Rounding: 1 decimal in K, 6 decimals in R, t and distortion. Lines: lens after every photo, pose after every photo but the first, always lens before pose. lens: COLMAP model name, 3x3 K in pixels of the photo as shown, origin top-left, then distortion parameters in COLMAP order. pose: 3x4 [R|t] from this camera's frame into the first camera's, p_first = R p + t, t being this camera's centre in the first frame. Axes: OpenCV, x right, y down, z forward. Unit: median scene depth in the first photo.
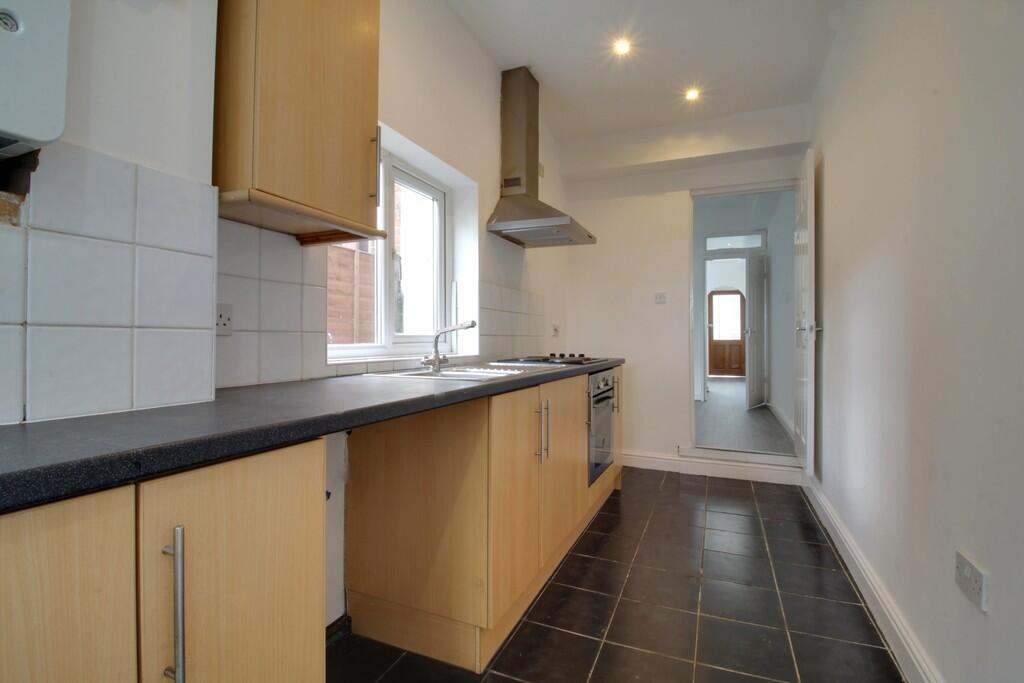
lens RADIAL K [[477.3, 0, 514.4], [0, 477.3, 342.5], [0, 0, 1]] dist [-0.038442, -0.002584]
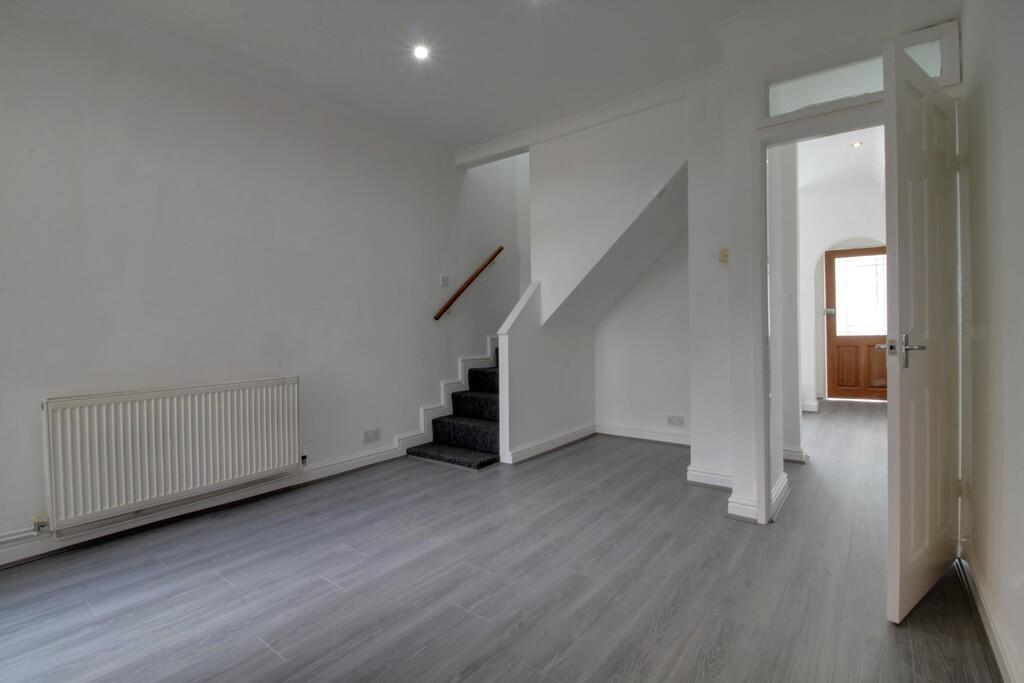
lens RADIAL K [[477.3, 0, 517.5], [0, 477.3, 334.1], [0, 0, 1]] dist [-0.038442, -0.002584]
pose [[0.971335, -0.016075, -0.237172, 0.180157], [0.016218, 0.999868, -0.001349, -0.013454], [0.237162, -0.002536, 0.971467, 0.358038]]
